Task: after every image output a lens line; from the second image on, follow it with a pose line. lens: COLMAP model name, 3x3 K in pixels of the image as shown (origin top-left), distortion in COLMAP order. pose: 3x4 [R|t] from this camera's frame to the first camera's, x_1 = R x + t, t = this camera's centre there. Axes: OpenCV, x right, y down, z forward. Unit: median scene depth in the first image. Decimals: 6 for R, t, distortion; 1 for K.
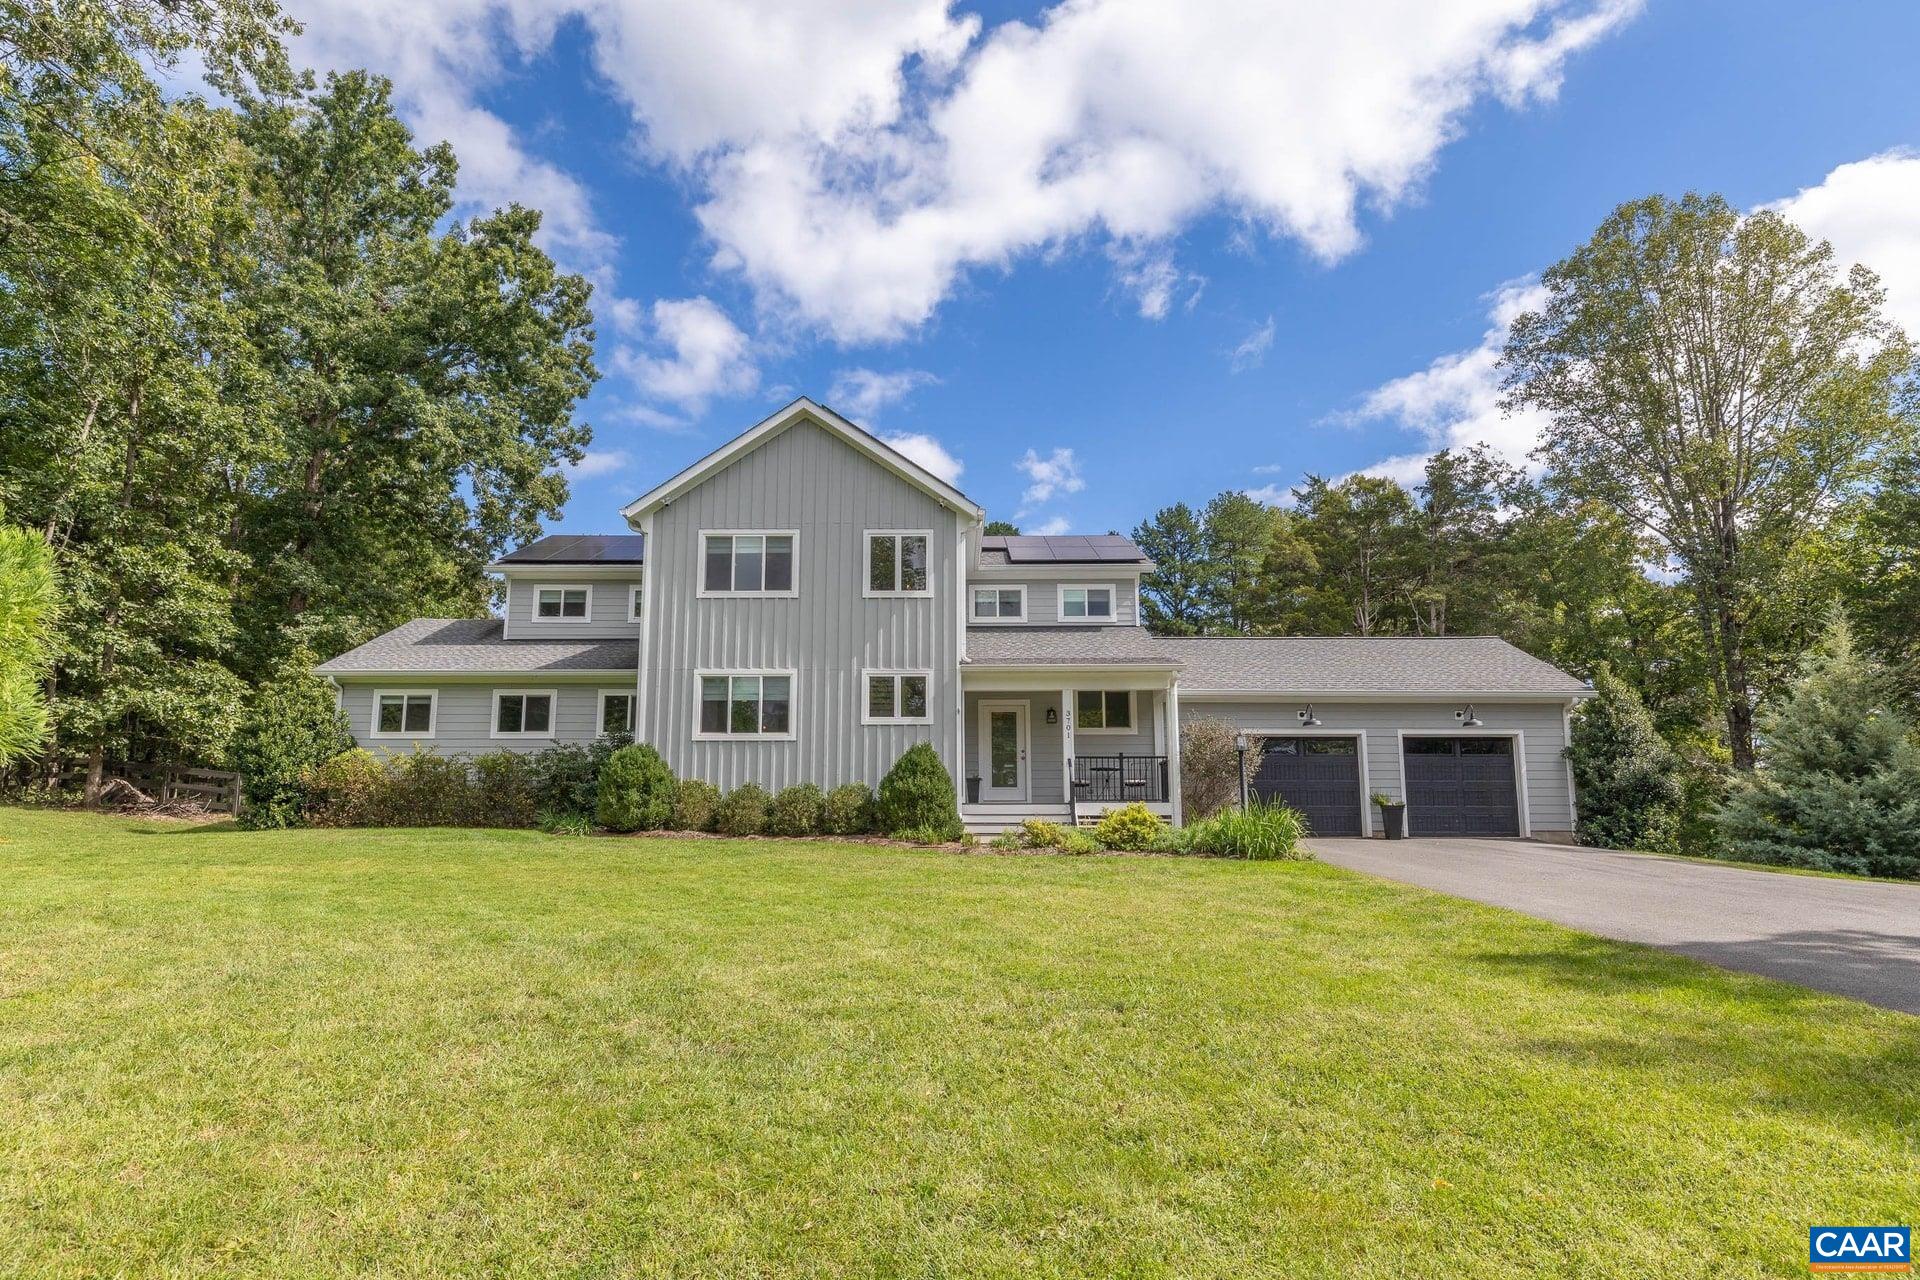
lens RADIAL K [[1010.7, 0, 947.2], [0, 1010.7, 641.7], [0, 0, 1]] dist [-0.000891, -0.000238]
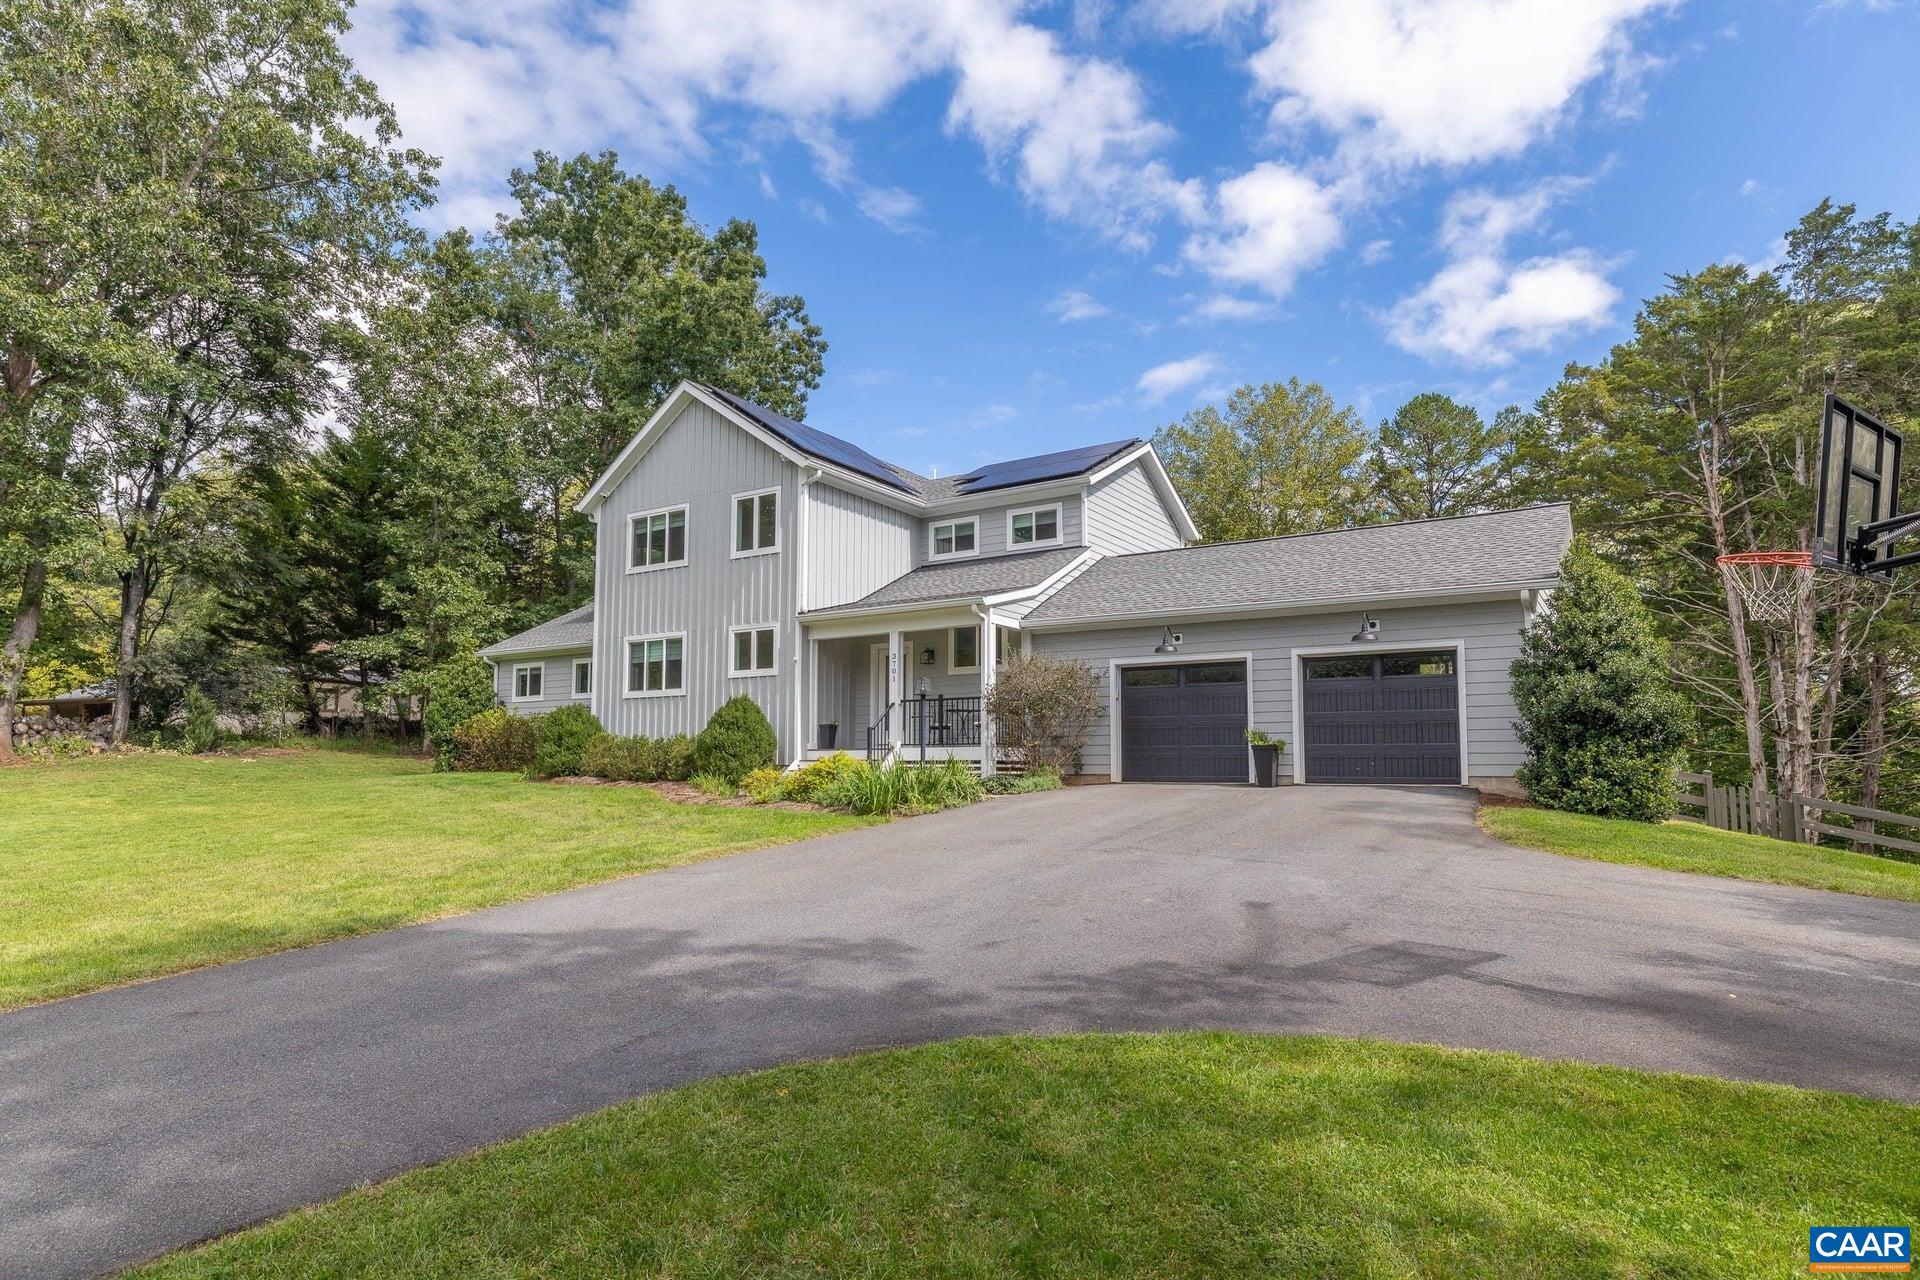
lens RADIAL K [[1127.9, 0, 962.1], [0, 1127.9, 644.1], [0, 0, 1]] dist [-0.030718, -0.001293]
pose [[0.842969, -0.061586, -0.534425, 0.745001], [0.104242, 0.993296, 0.049960, 0.011425], [0.527766, -0.097824, 0.843738, 0.114270]]
